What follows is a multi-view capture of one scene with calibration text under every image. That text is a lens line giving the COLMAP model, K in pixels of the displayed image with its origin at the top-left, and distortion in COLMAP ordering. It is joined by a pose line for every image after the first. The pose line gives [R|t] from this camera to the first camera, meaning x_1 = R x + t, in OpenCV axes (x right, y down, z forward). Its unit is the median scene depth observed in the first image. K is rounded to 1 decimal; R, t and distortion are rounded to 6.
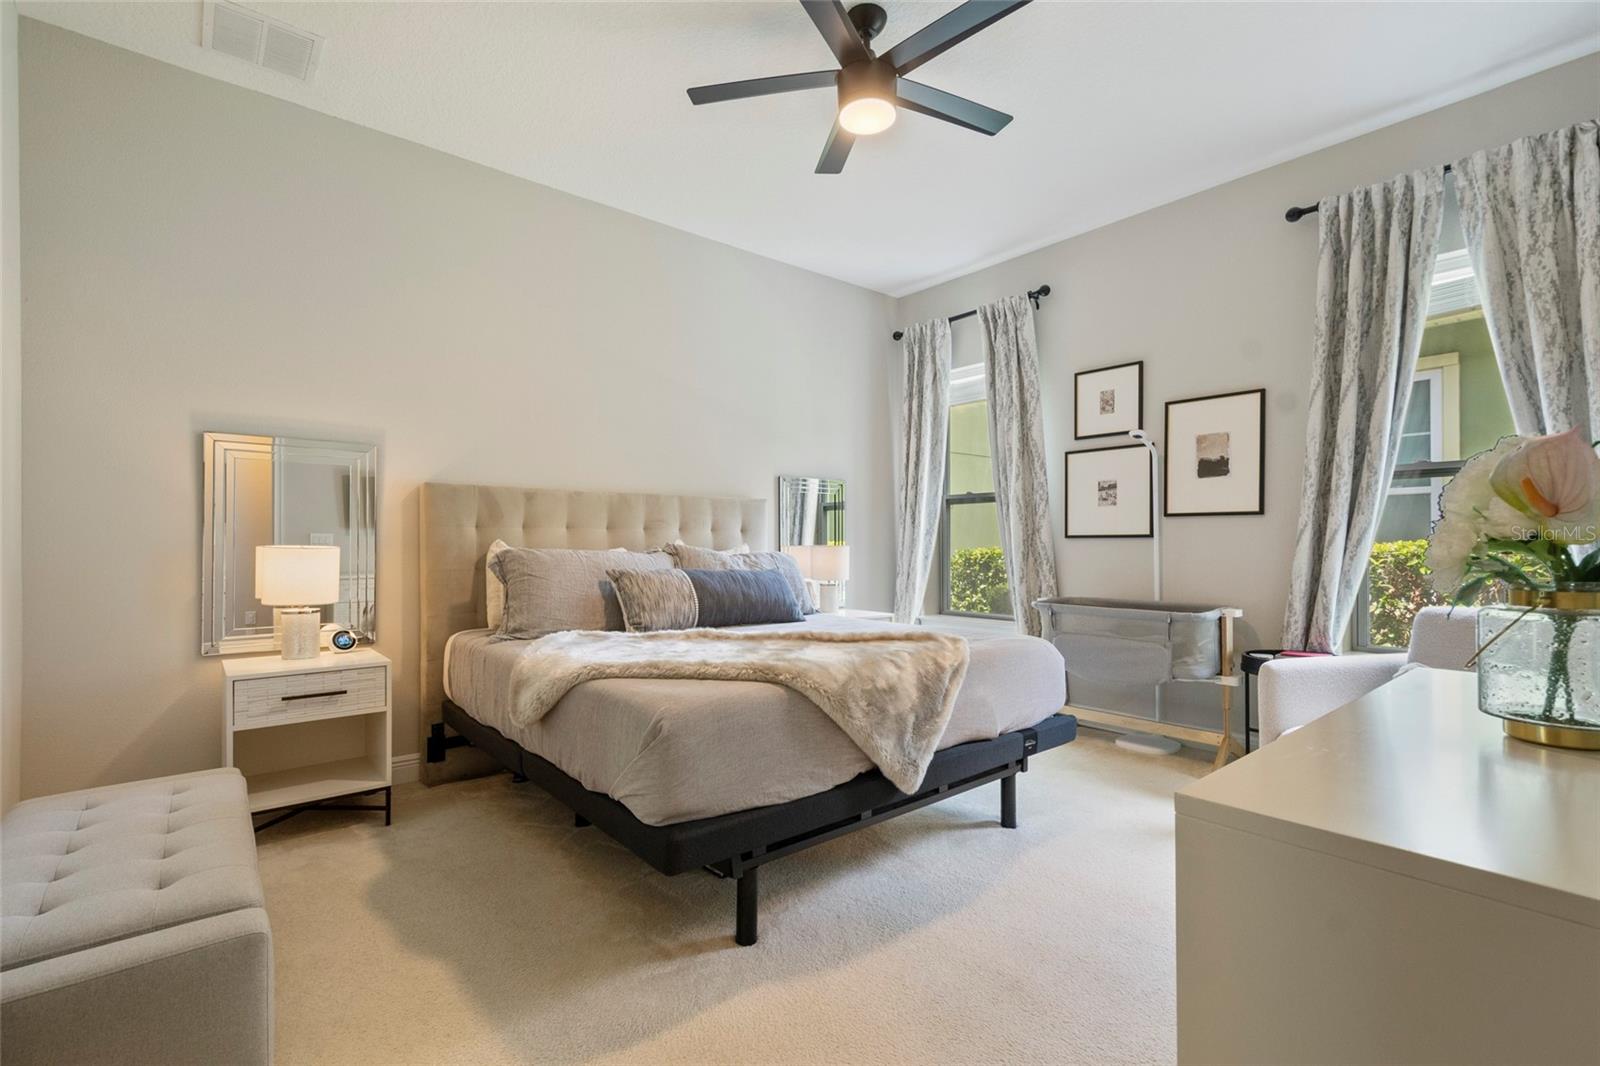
lens RADIAL K [[716.2, 0, 800.0], [0, 716.2, 533.0], [0, 0, 1]] dist [0.001820, 0.000001]
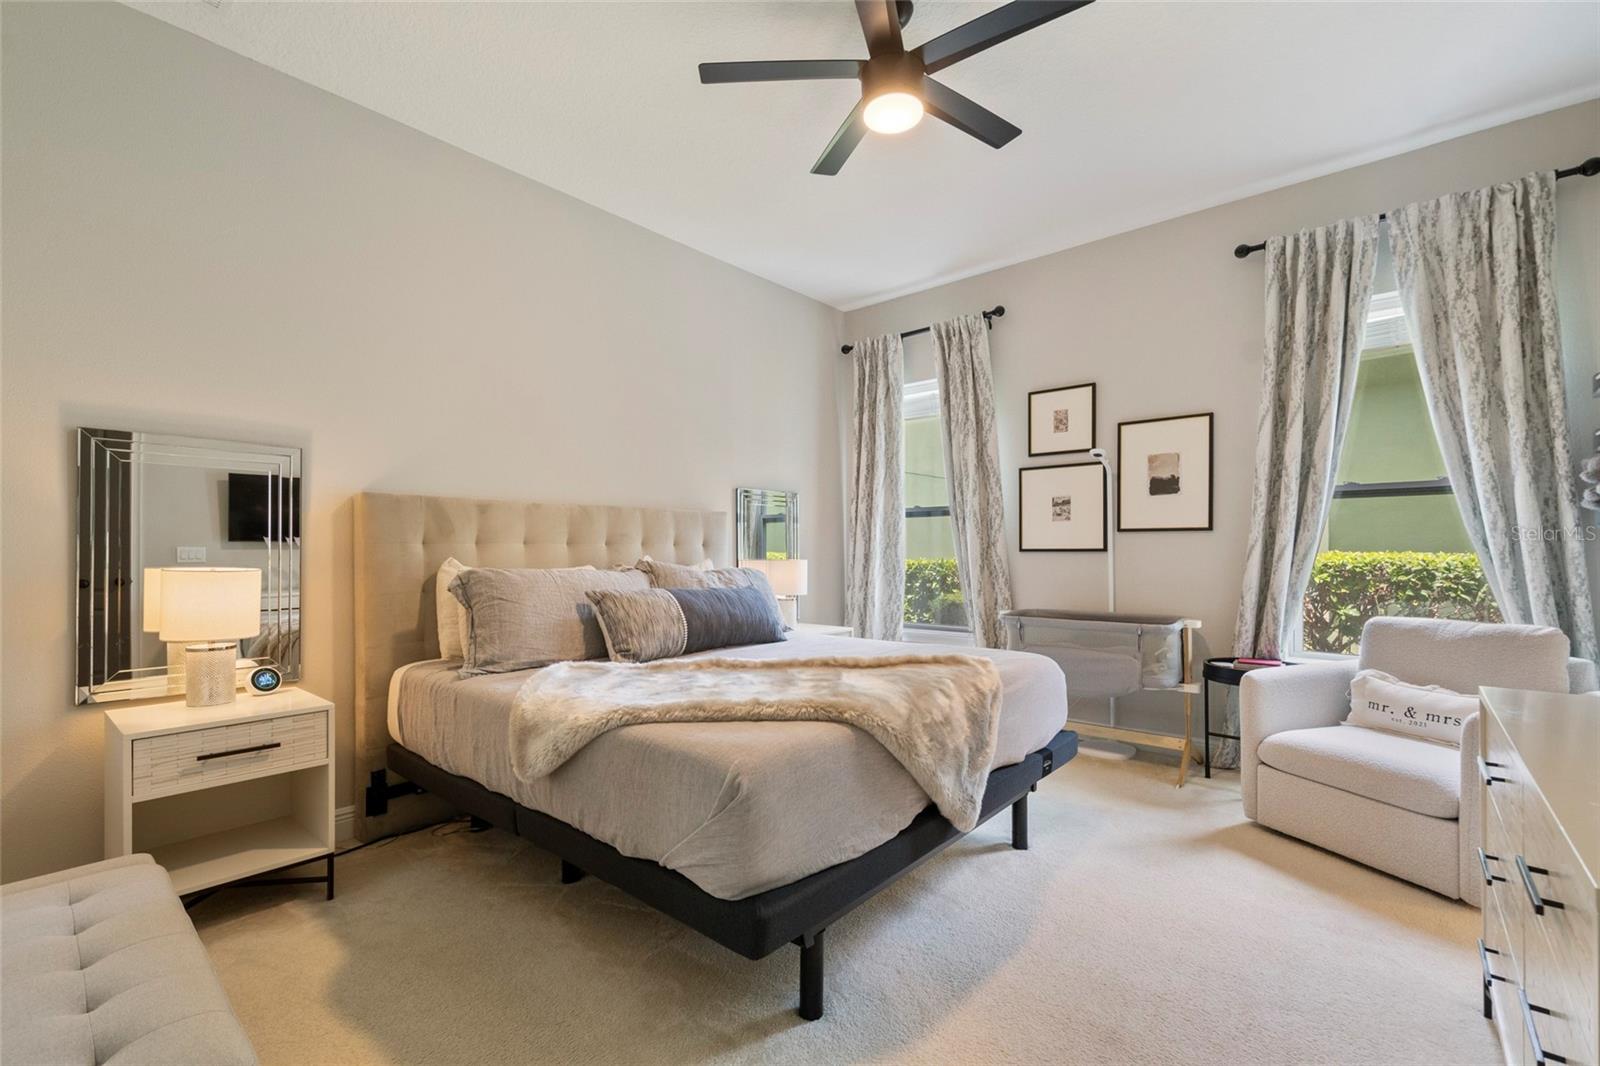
lens RADIAL K [[692.1, 0, 801.3], [0, 692.1, 539.5], [0, 0, 1]] dist [-0.000161, -0.000648]
pose [[0.986851, -0.000014, 0.161630, -0.142299], [0.000408, 0.999997, -0.002406, -0.011515], [-0.161630, 0.002440, 0.986848, 0.094913]]
